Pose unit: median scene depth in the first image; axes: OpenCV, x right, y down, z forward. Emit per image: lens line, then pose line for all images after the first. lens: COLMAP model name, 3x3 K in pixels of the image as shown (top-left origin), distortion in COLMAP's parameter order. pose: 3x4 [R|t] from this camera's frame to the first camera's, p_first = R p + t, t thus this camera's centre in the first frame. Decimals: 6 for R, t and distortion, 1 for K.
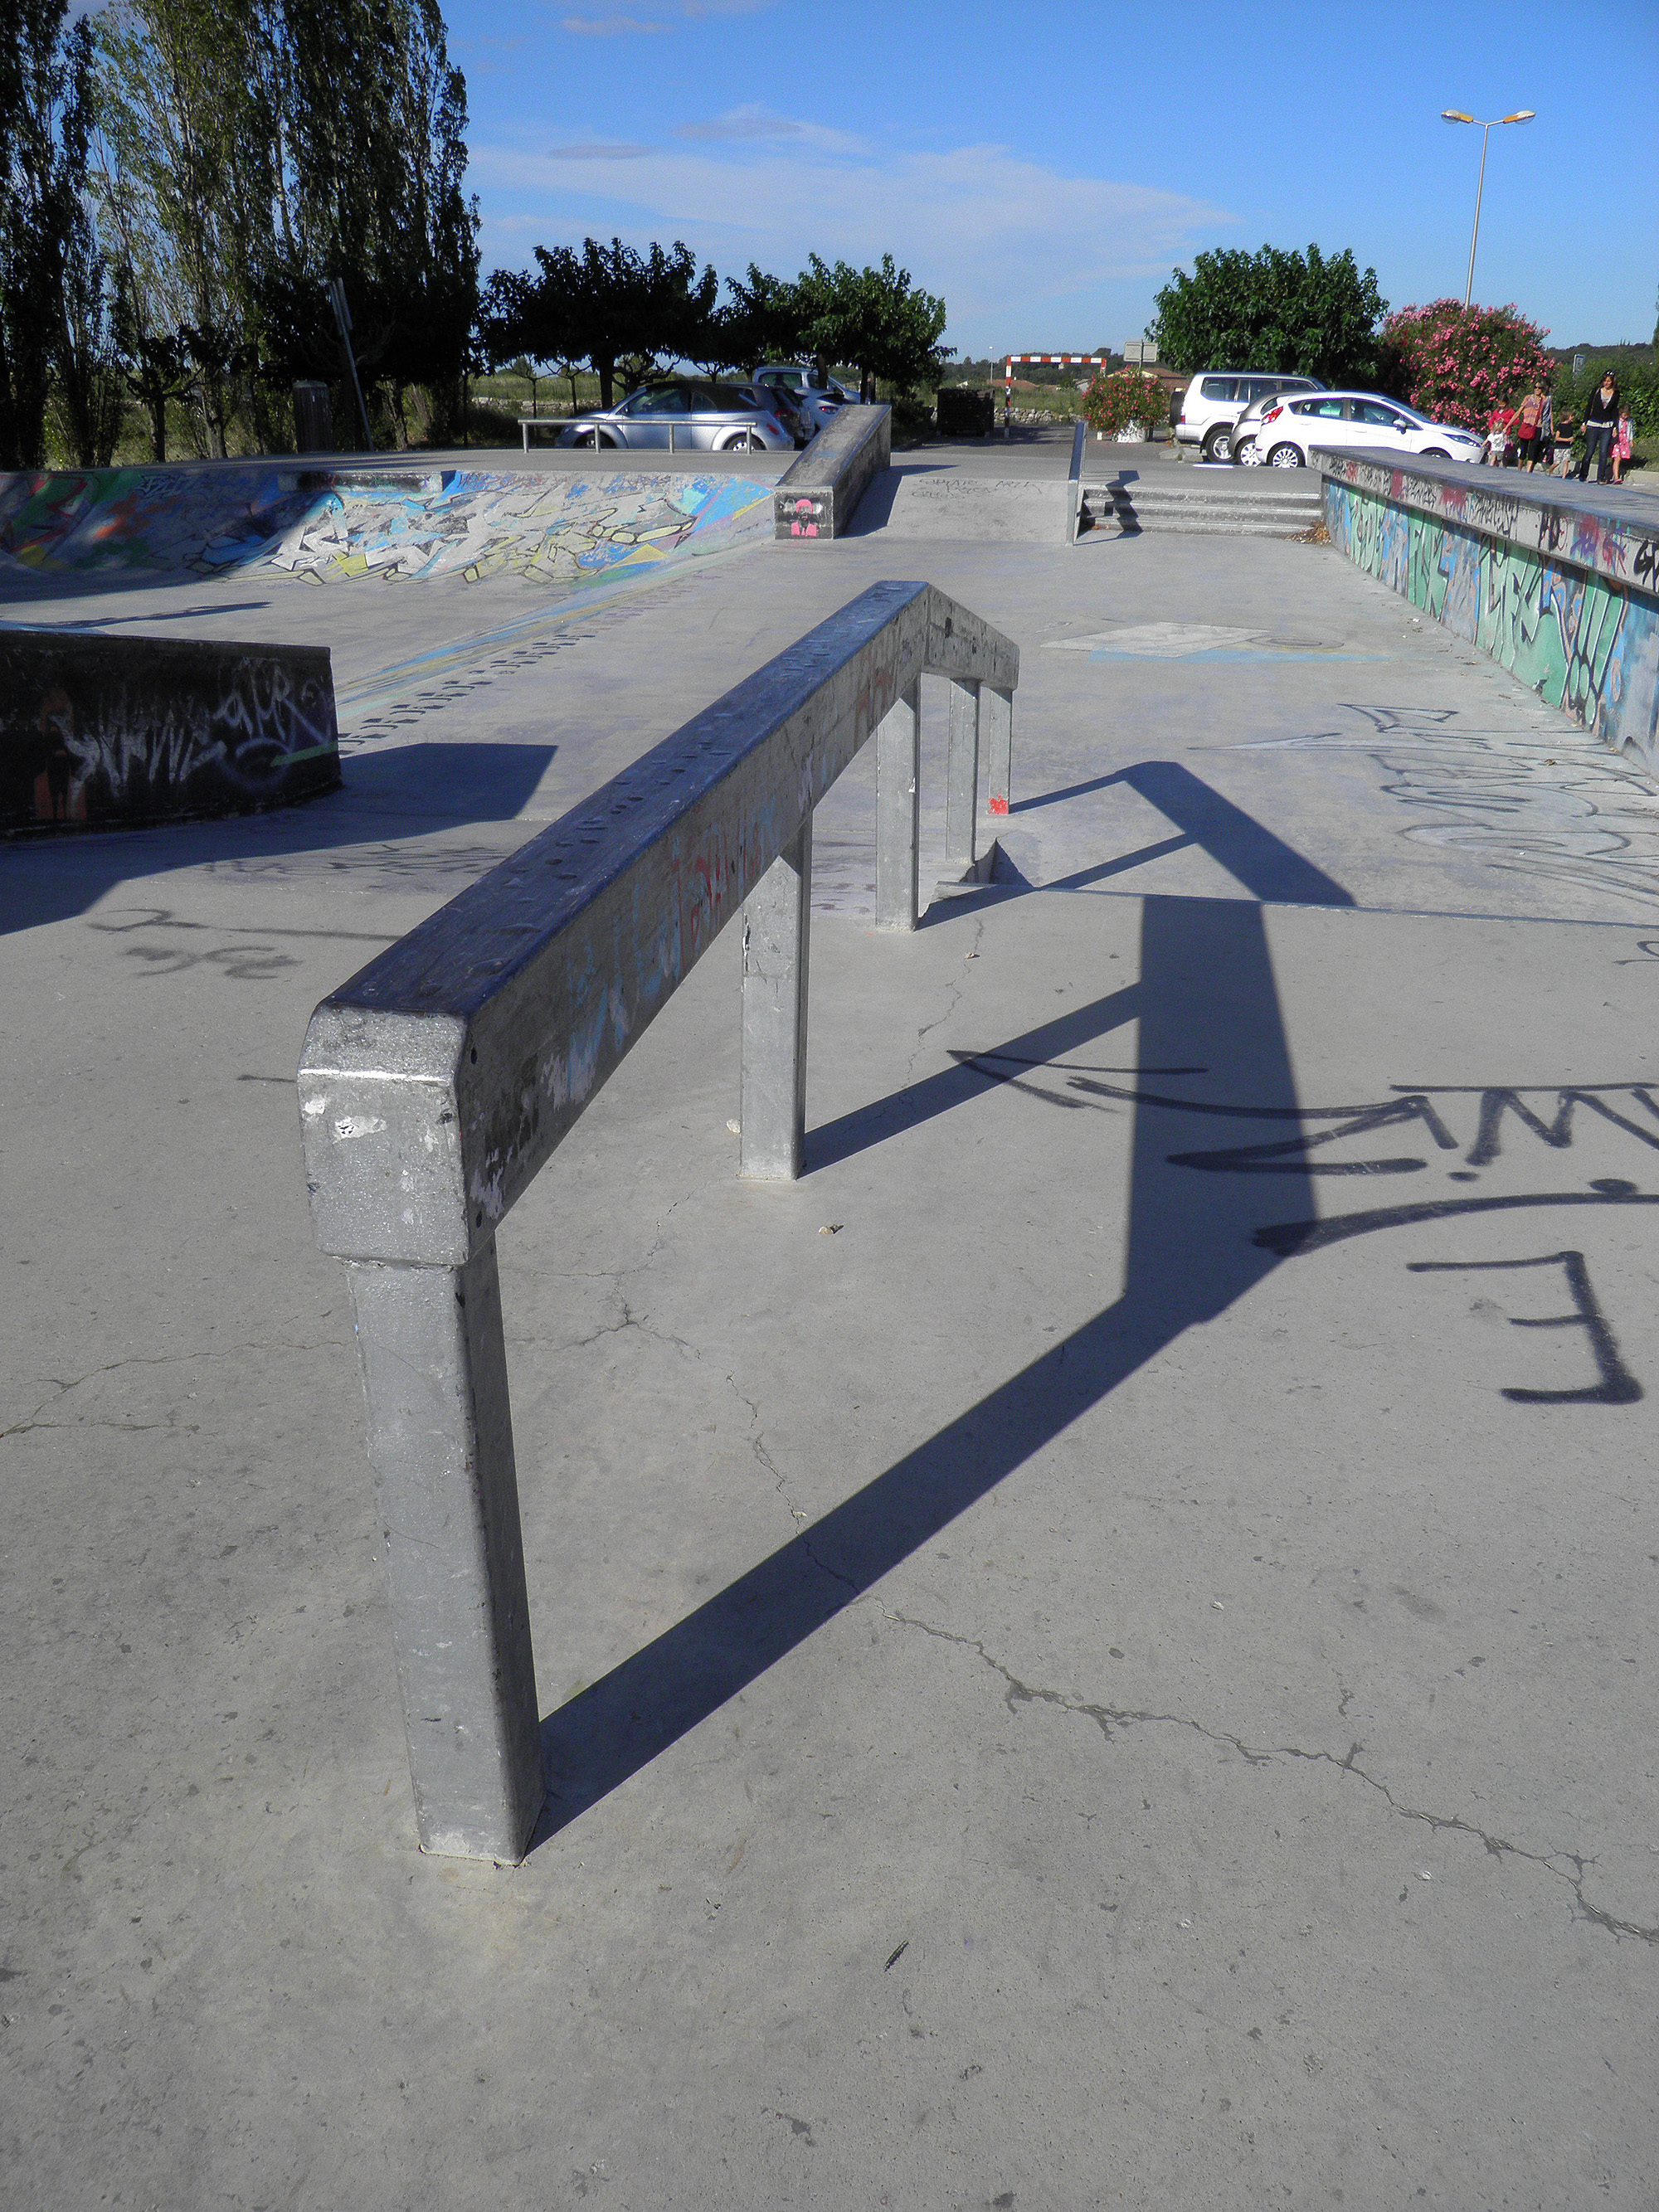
lens RADIAL K [[1812.3, 0, 829.5], [0, 1812.3, 1106.0], [0, 0, 1]] dist [-0.131567, 0.098890]
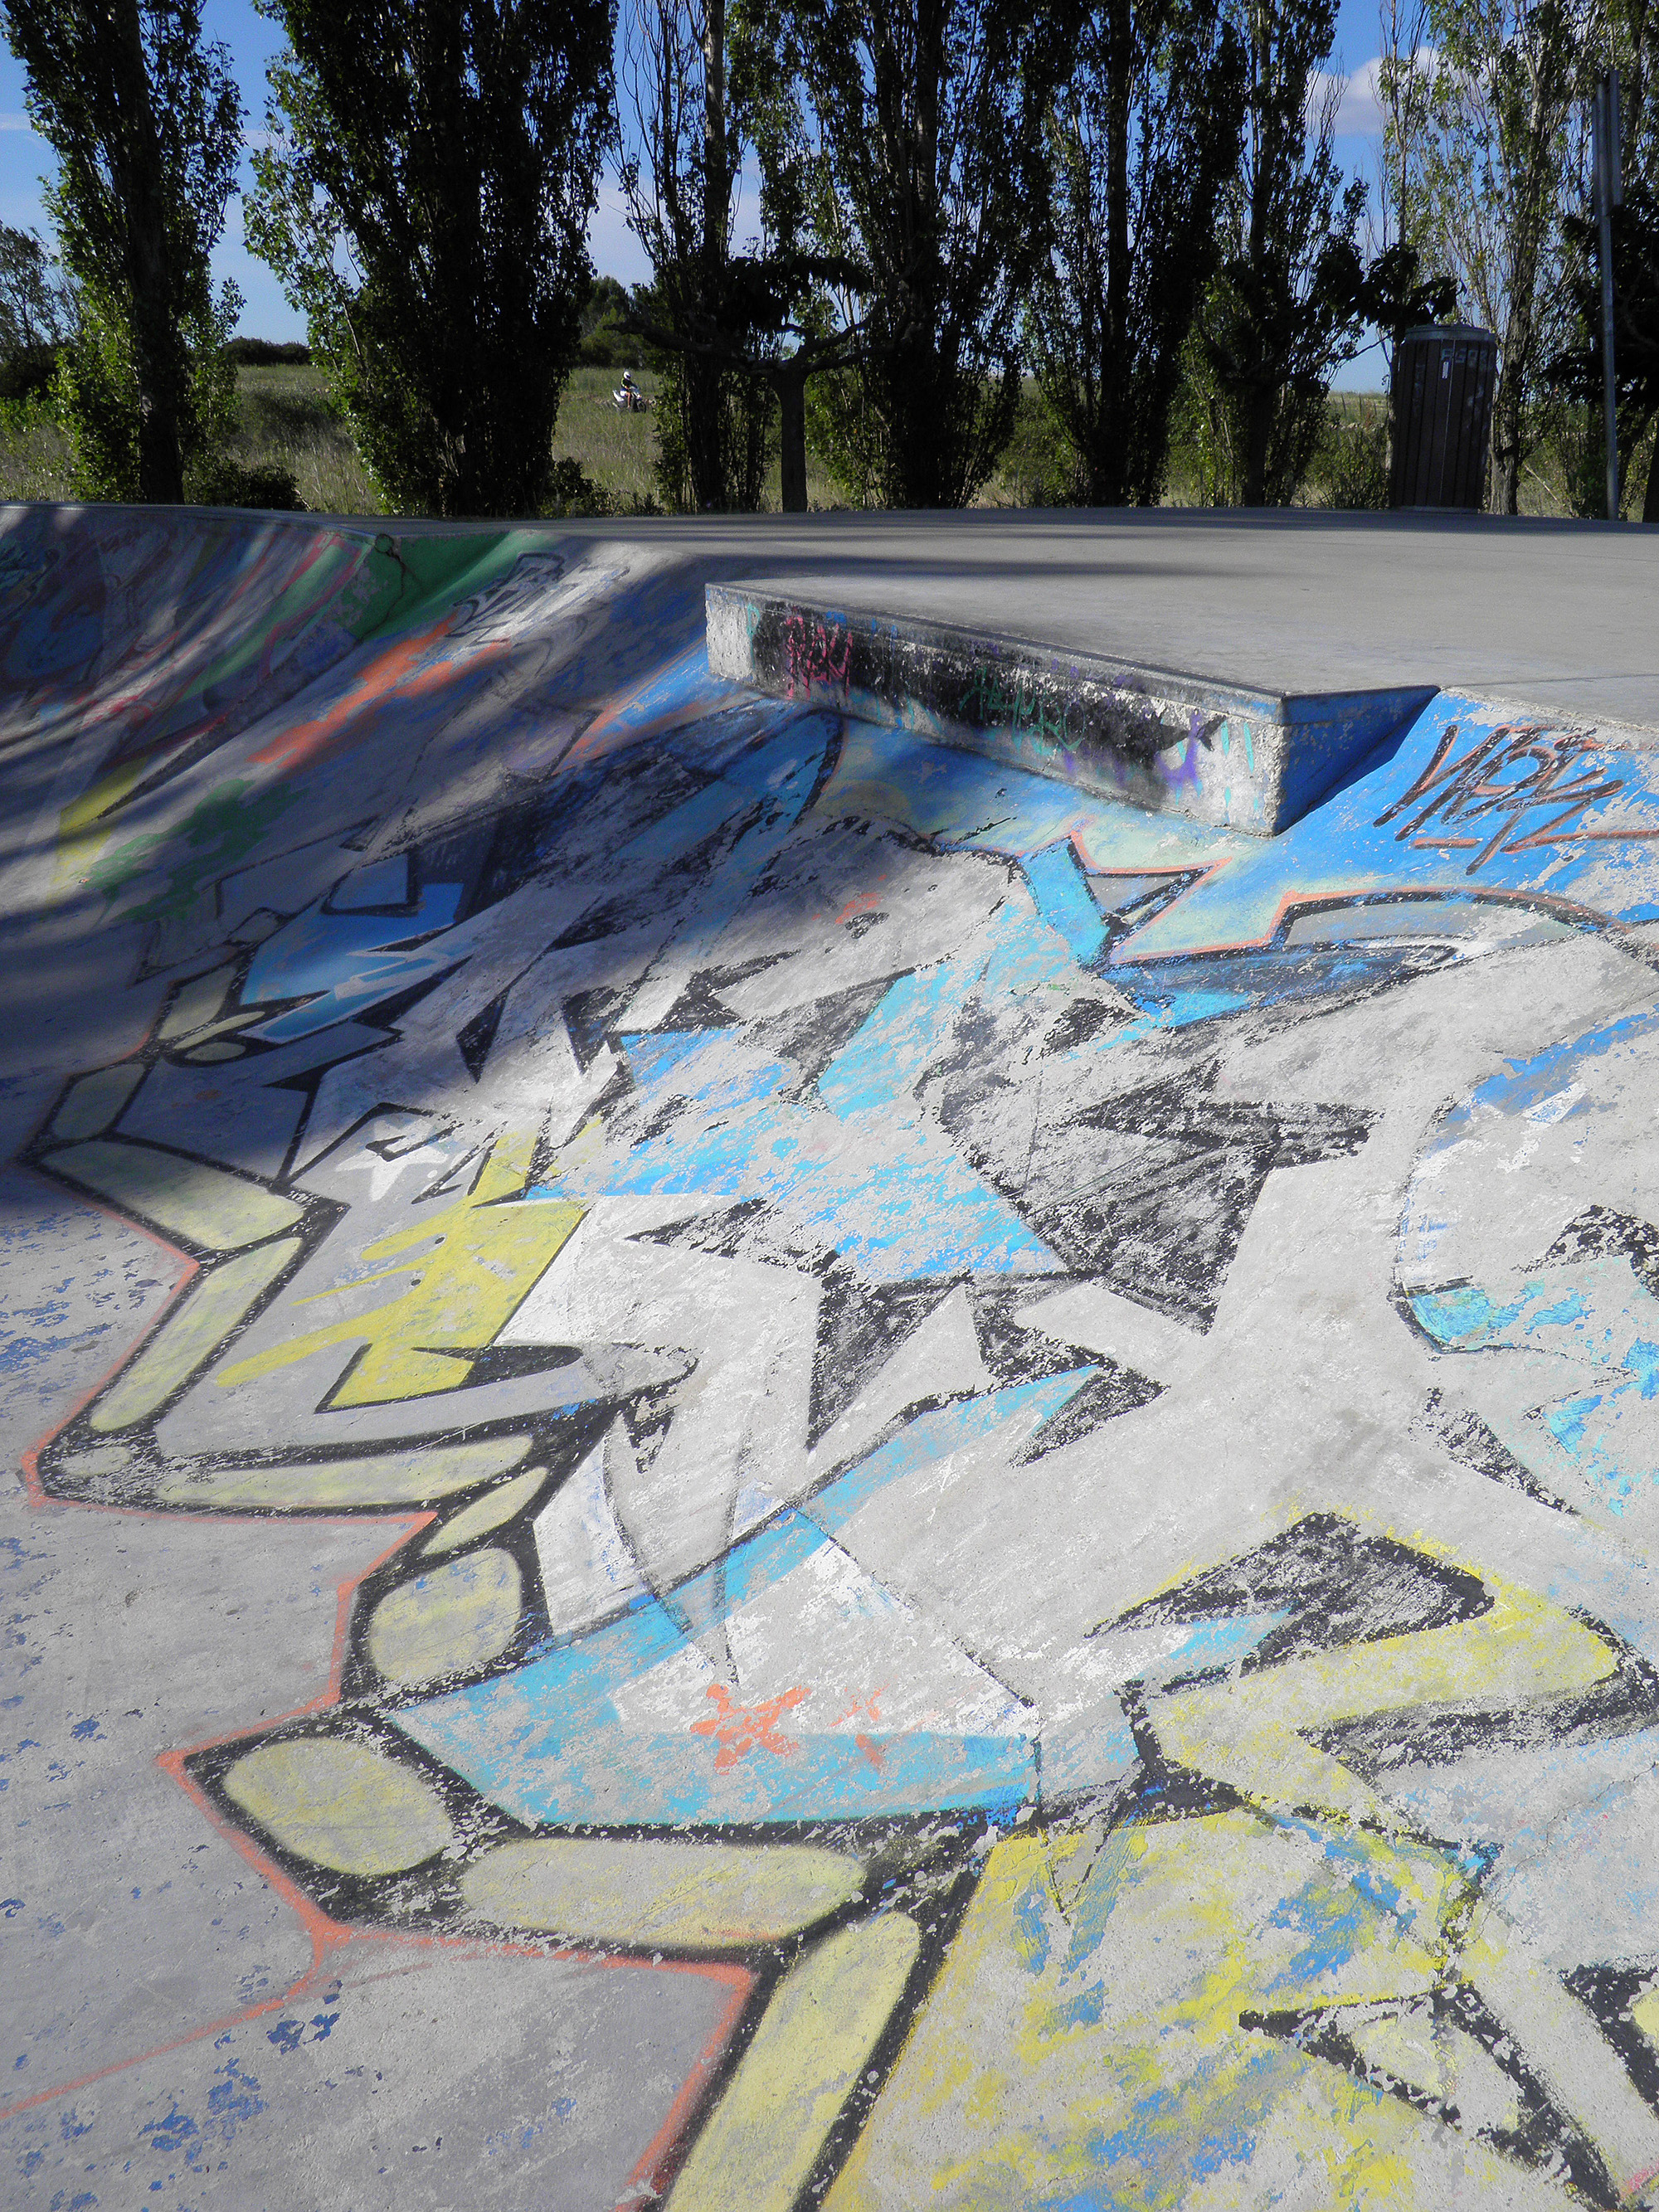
lens RADIAL K [[1812.3, 0, 829.5], [0, 1812.3, 1106.0], [0, 0, 1]] dist [-0.131567, 0.098890]
pose [[0.731972, 0.242900, -0.636567, -0.149174], [-0.257379, 0.963643, 0.071751, -0.329765], [0.630851, 0.111319, 0.767877, 0.879841]]
